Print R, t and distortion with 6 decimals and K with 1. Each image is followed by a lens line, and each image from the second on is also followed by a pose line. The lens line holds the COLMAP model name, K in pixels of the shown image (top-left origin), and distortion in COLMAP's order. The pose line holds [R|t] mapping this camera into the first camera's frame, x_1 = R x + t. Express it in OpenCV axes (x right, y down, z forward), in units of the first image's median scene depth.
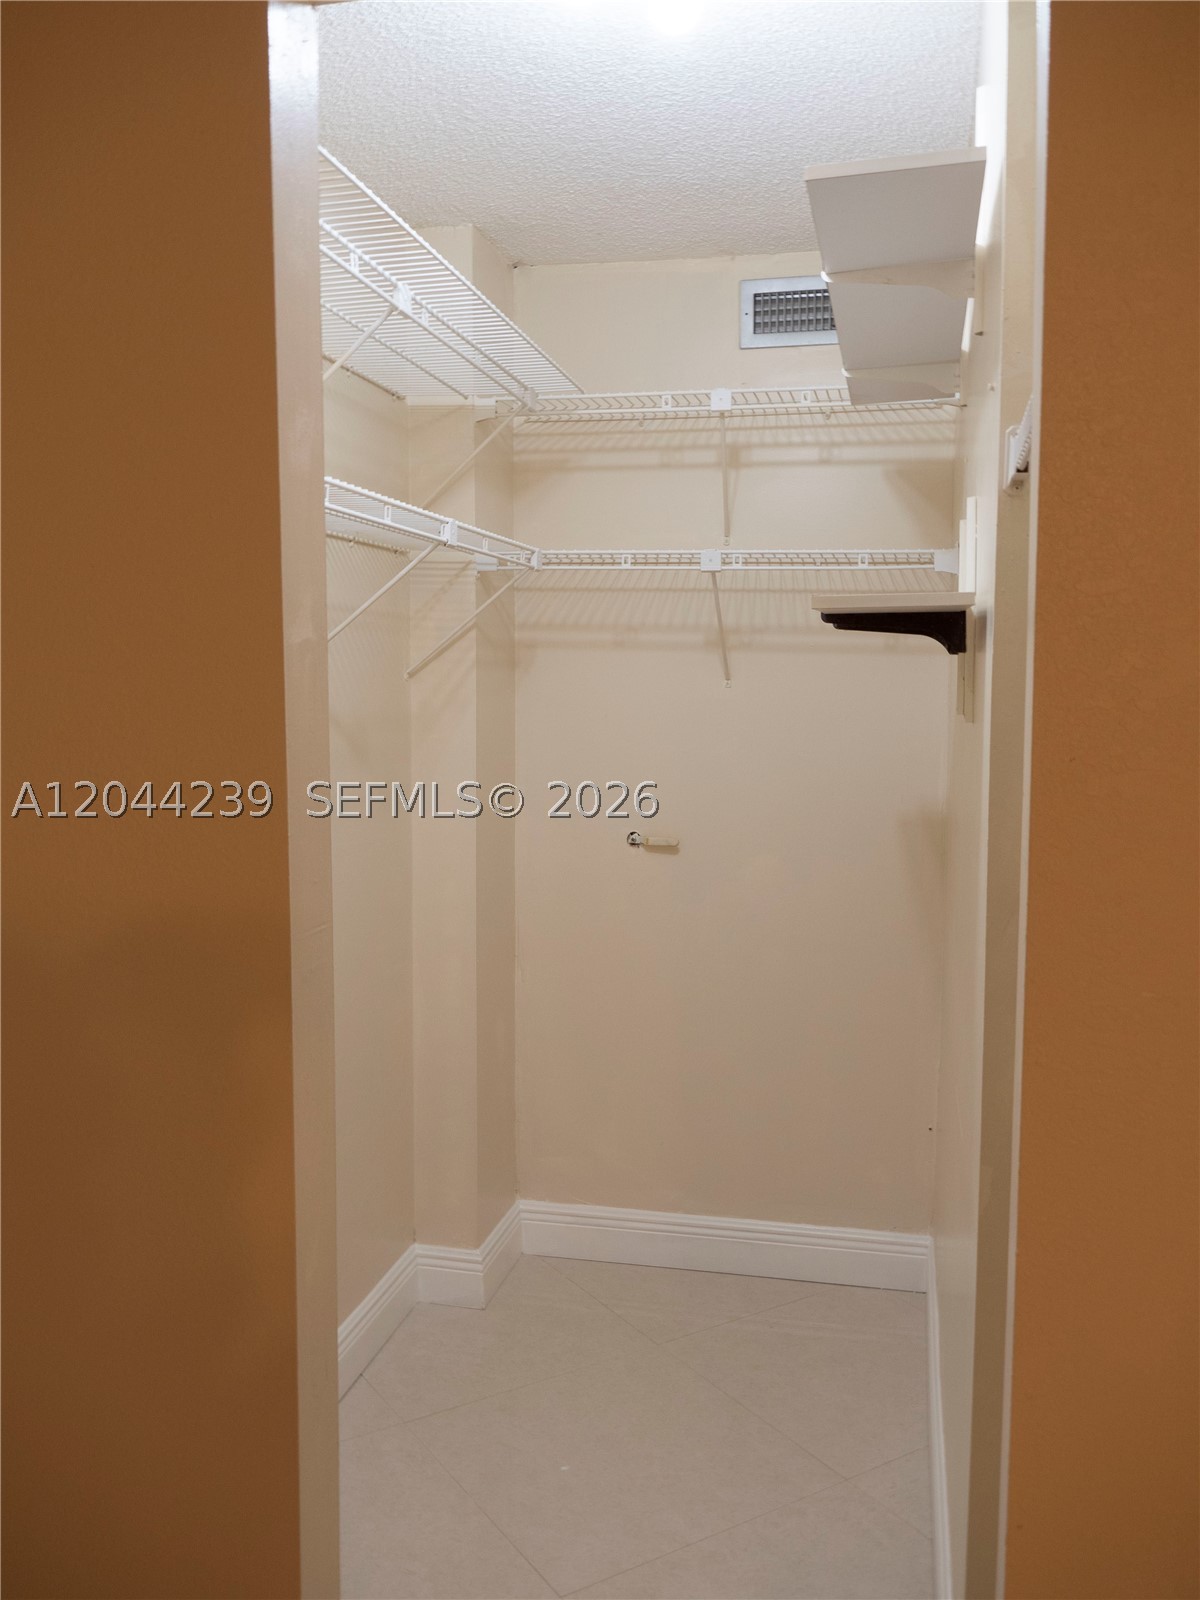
lens RADIAL K [[1353.5, 0, 593.6], [0, 1353.5, 797.0], [0, 0, 1]] dist [-0.002818, -0.020662]
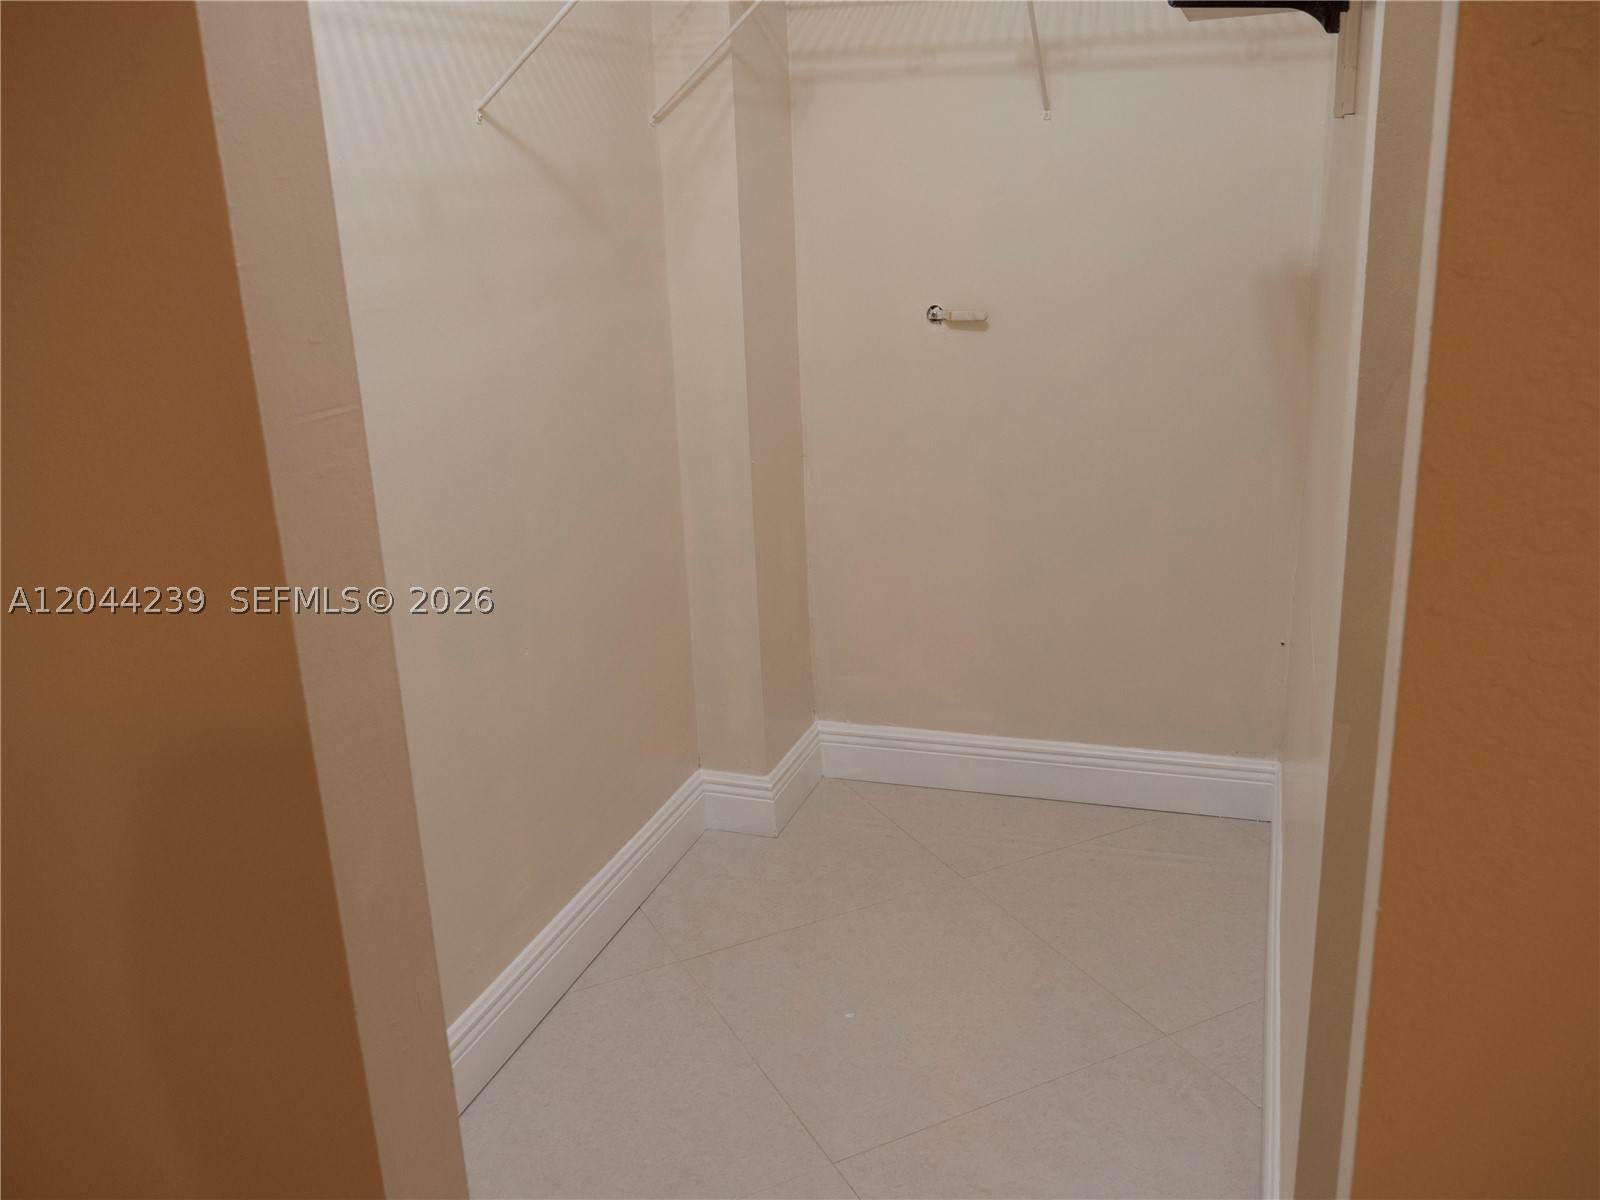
lens RADIAL K [[1353.5, 0, 813.5], [0, 1353.5, 586.6], [0, 0, 1]] dist [-0.002818, -0.020662]
pose [[0.994481, -0.010976, -0.104340, 0.042194], [0.032663, 0.977479, 0.208489, 0.019724], [0.099702, -0.210746, 0.972443, 0.139753]]
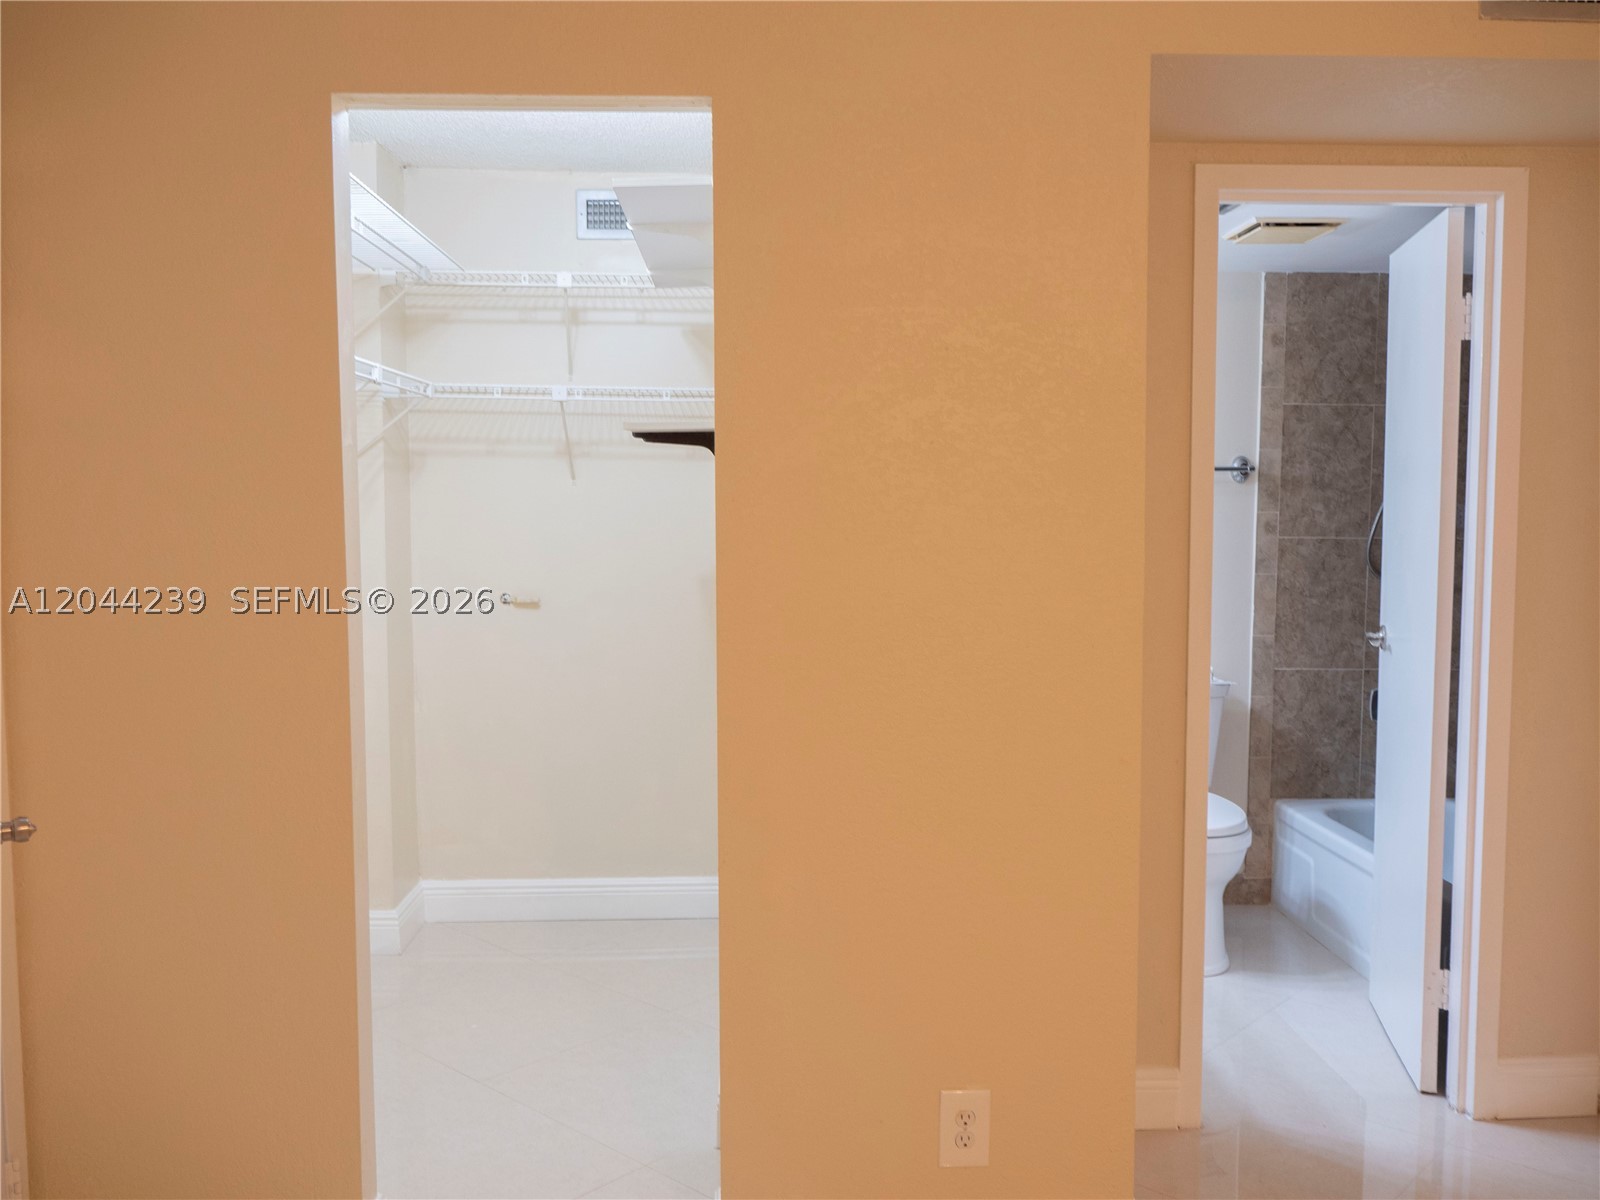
lens RADIAL K [[1353.5, 0, 789.5], [0, 1353.5, 593.4], [0, 0, 1]] dist [-0.002818, -0.020662]
pose [[0.966125, -0.022620, 0.257081, -0.044704], [0.026123, 0.999607, -0.010219, 0.048772], [-0.256748, 0.016588, 0.966336, -0.378549]]
